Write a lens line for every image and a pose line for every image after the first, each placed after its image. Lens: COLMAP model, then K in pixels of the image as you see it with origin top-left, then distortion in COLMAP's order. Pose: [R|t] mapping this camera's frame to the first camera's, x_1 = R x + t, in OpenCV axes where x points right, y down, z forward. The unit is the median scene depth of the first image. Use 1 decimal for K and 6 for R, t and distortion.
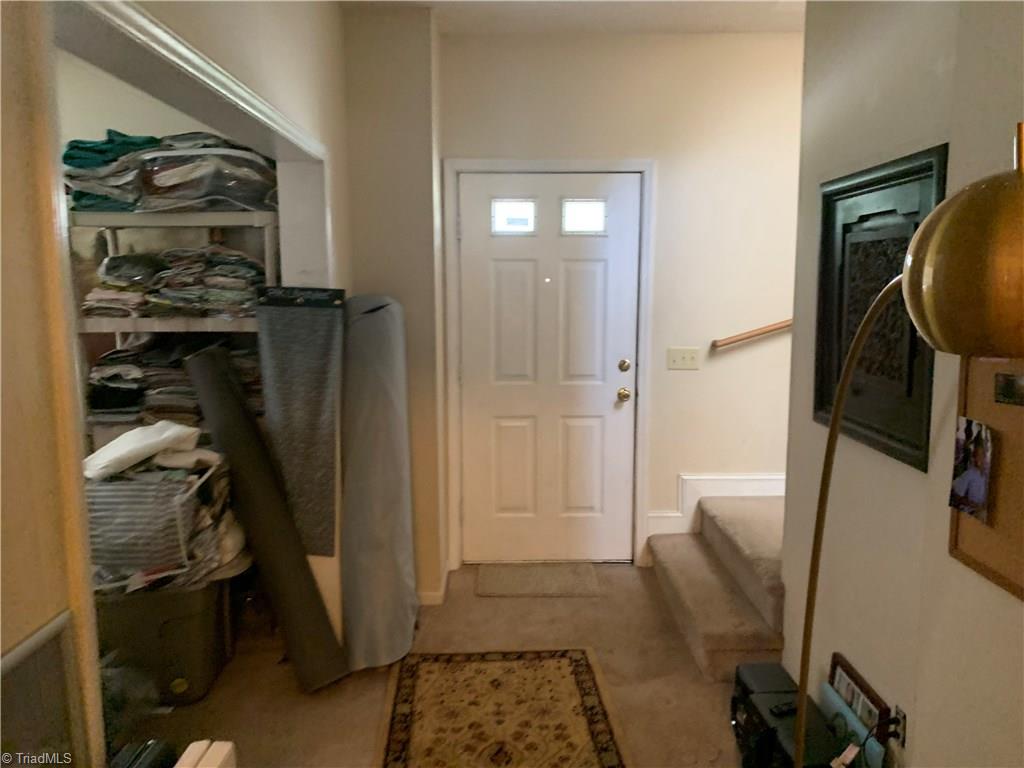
lens RADIAL K [[788.5, 0, 516.0], [0, 788.5, 370.0], [0, 0, 1]] dist [0.034184, -0.033656]
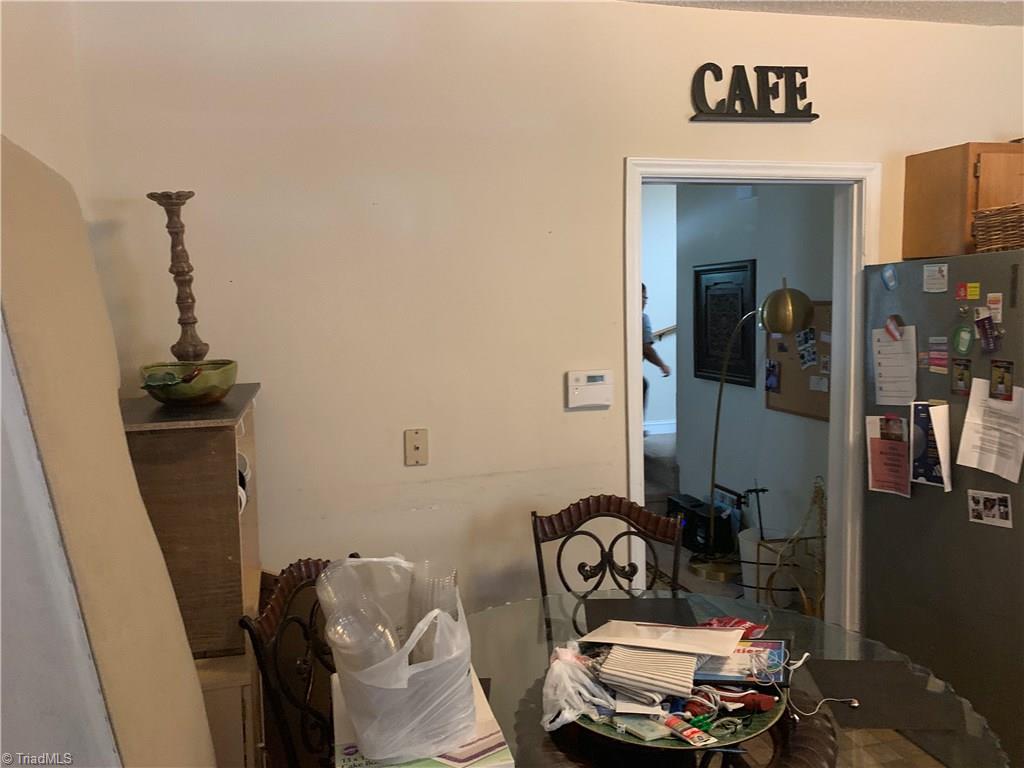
lens RADIAL K [[783.8, 0, 515.5], [0, 783.8, 380.1], [0, 0, 1]] dist [0.044629, -0.054679]
pose [[0.966059, -0.051414, 0.253153, -0.820121], [0.056141, 0.998357, -0.011477, 0.089956], [-0.252147, 0.025300, 0.967358, -1.198099]]
